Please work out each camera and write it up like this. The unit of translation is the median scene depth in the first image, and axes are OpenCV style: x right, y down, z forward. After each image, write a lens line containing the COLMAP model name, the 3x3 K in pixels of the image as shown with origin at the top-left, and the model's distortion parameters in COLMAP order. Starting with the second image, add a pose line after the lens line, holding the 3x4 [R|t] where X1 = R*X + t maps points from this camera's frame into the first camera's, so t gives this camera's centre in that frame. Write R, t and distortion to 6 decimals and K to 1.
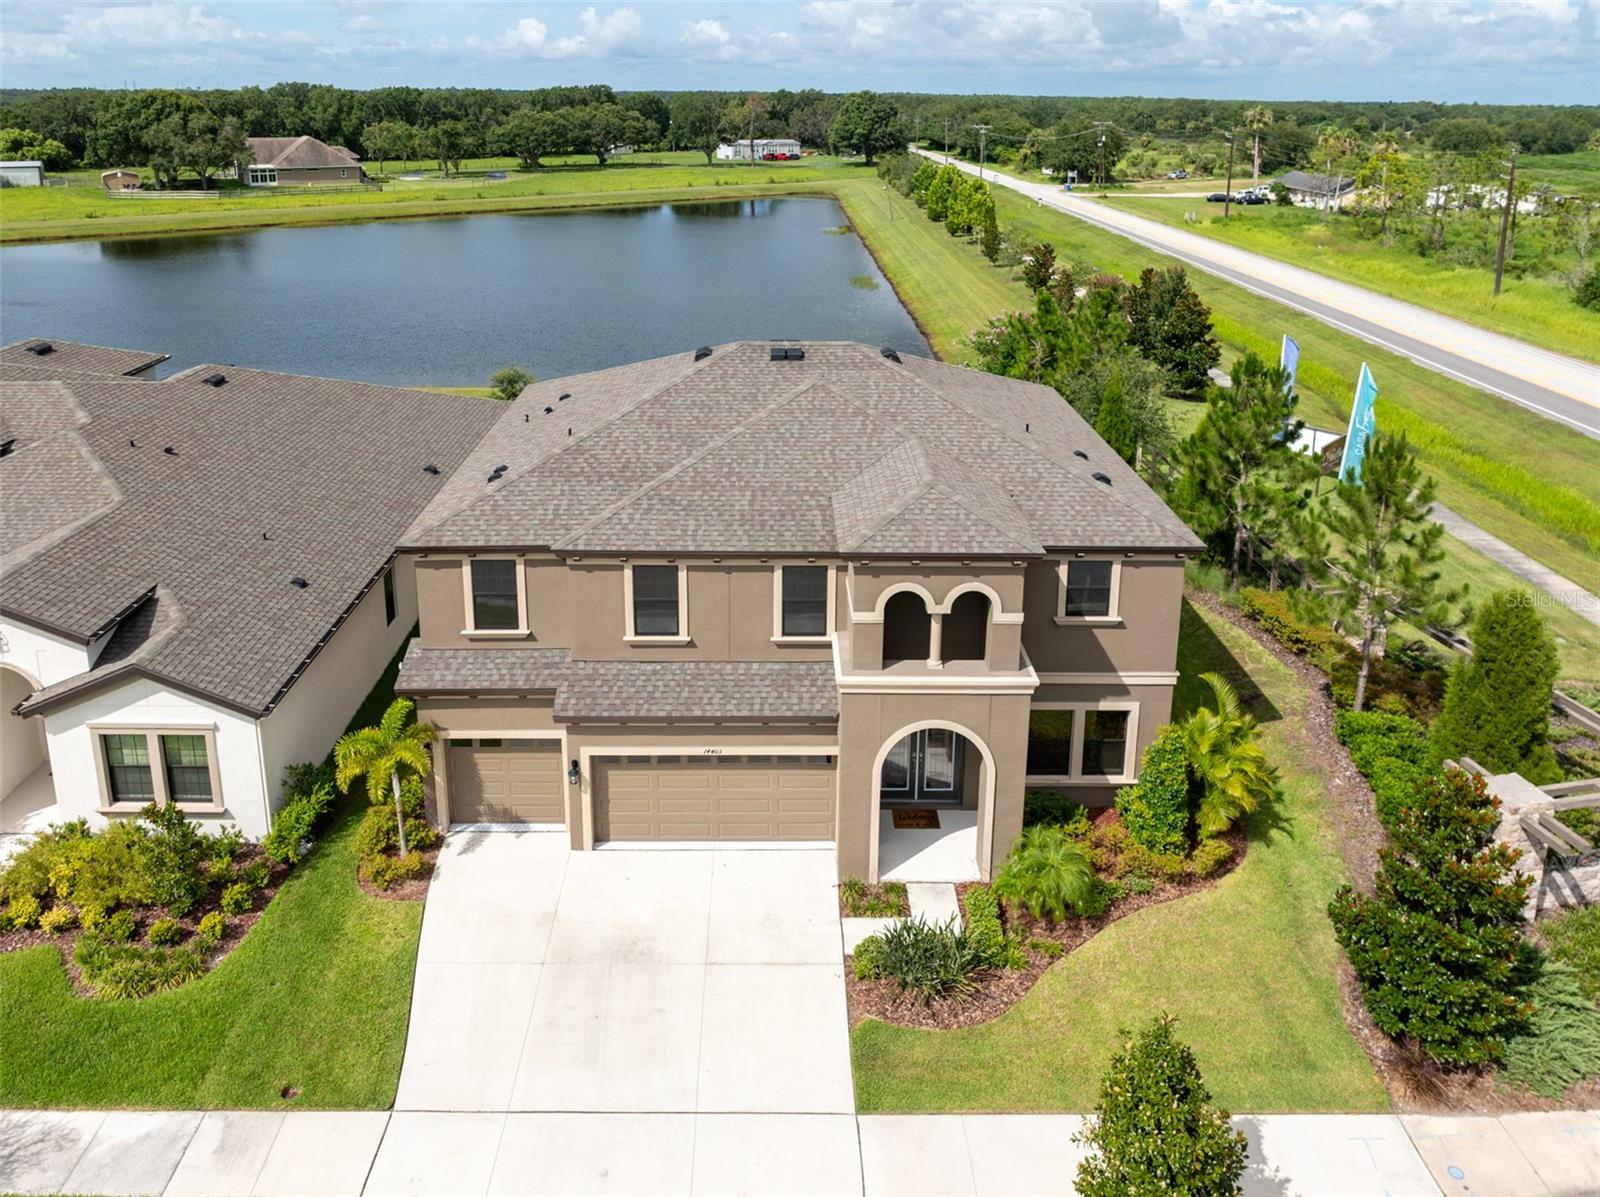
lens RADIAL K [[1146.4, 0, 778.7], [0, 1146.4, 505.6], [0, 0, 1]] dist [-0.028903, 0.015080]
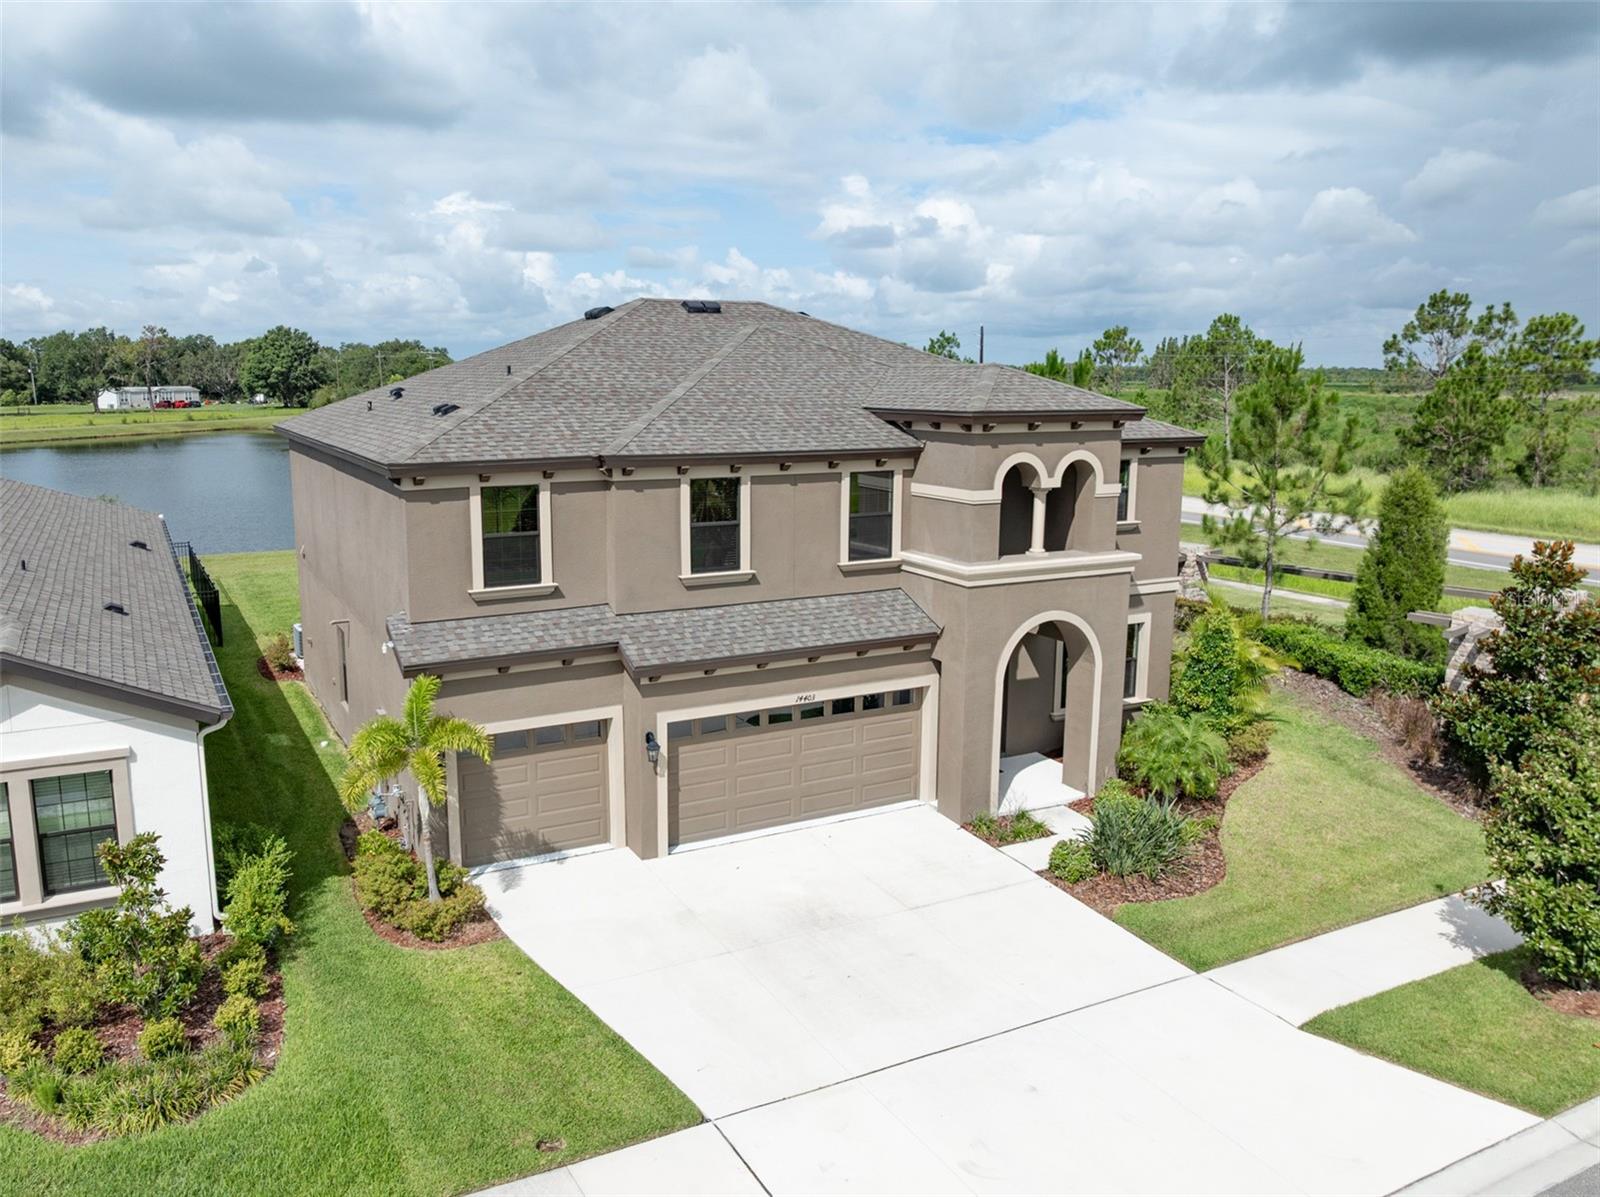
lens RADIAL K [[1175.5, 0, 776.8], [0, 1175.5, 666.8], [0, 0, 1]] dist [-0.023293, -0.005967]
pose [[0.893296, -0.113530, 0.434893, -0.438581], [0.143947, 0.988874, -0.037528, 0.217962], [-0.425794, 0.096126, 0.899700, 0.233055]]
